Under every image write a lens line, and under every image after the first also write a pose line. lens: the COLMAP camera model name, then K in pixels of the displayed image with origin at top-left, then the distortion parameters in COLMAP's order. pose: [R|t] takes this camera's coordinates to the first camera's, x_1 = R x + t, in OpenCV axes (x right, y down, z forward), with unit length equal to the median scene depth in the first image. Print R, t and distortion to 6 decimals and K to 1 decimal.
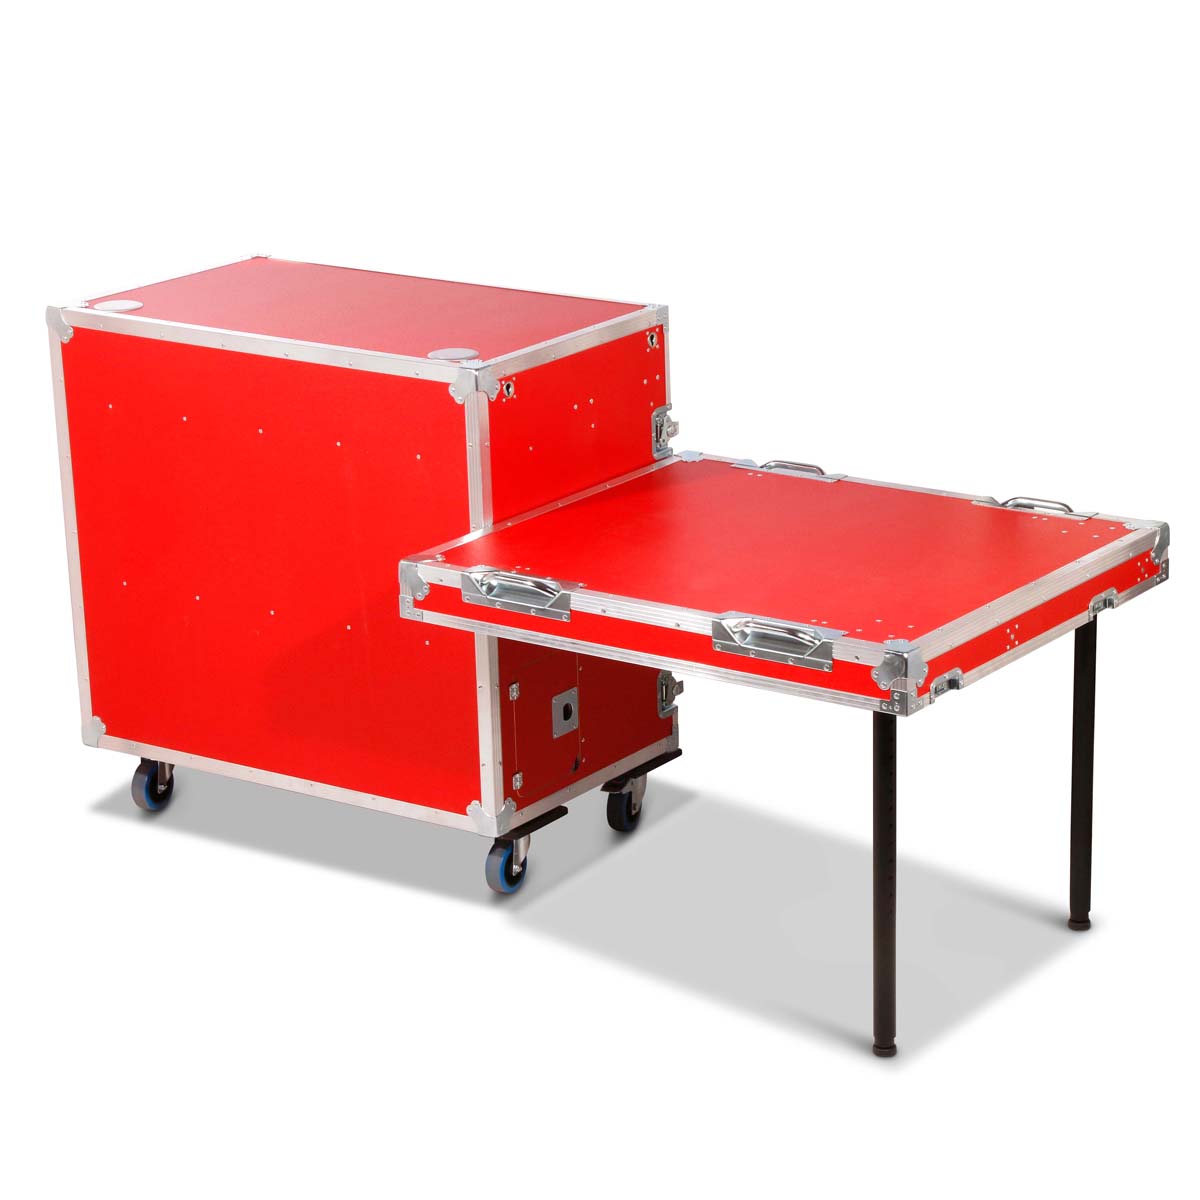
lens RADIAL K [[3436.9, 0, 617.3], [0, 3436.9, 639.1], [0, 0, 1]] dist [0.487385, 0.000000]
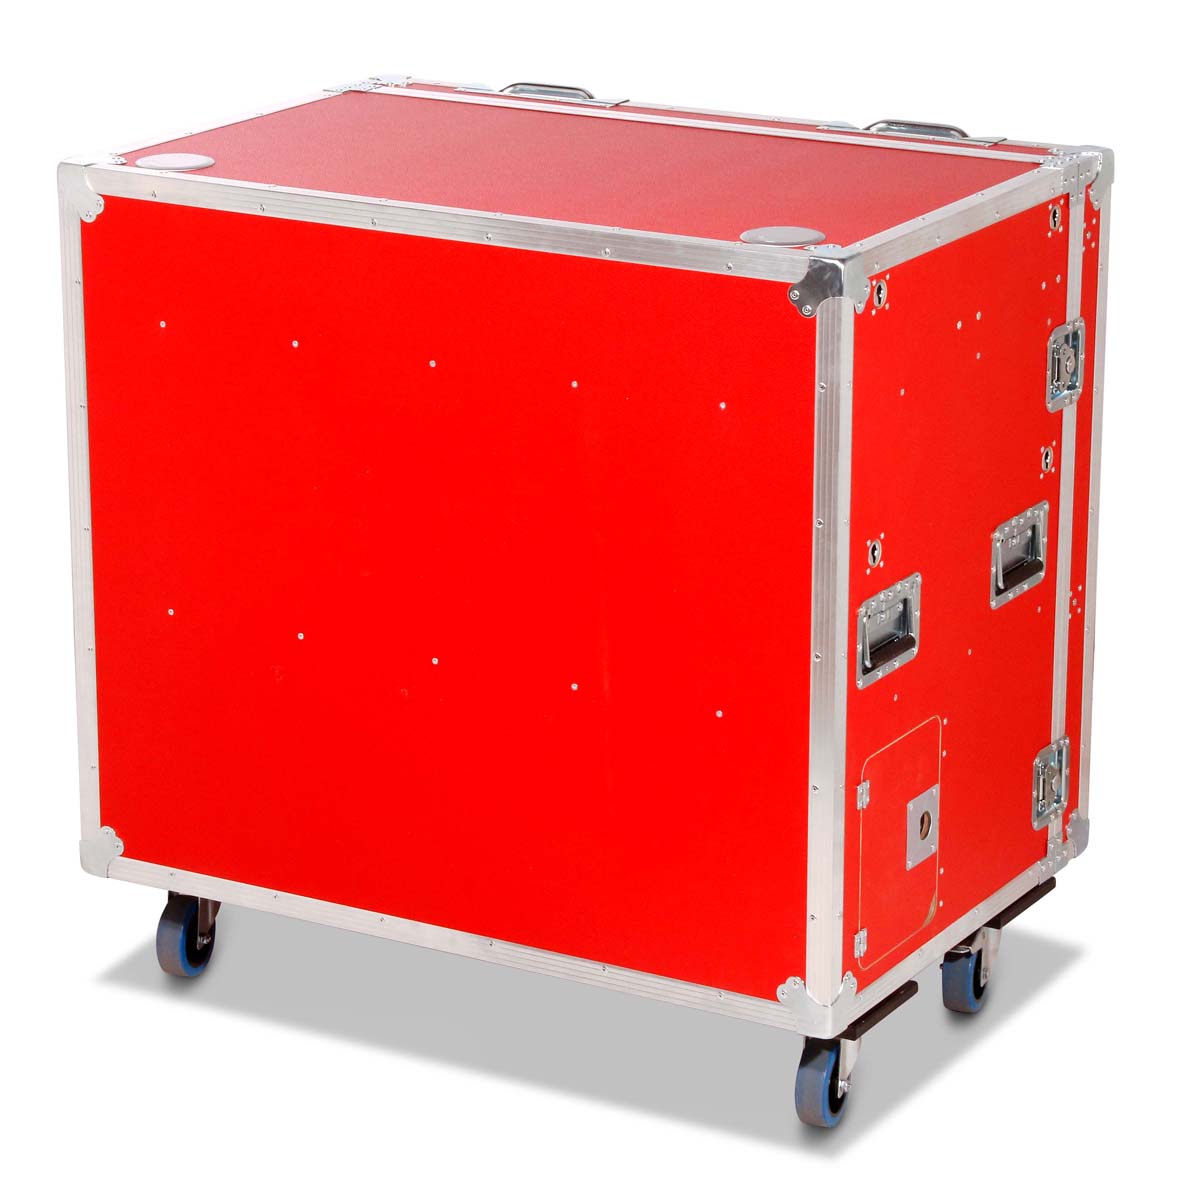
lens RADIAL K [[4100.5, 0, 583.2], [0, 4100.5, 522.7], [0, 0, 1]] dist [0.402000, 0.000000]
pose [[0.996062, 0.002624, 0.088620, -0.138550], [-0.000150, 0.999610, -0.027909, -0.011957], [-0.088658, 0.027786, 0.995674, 0.275983]]
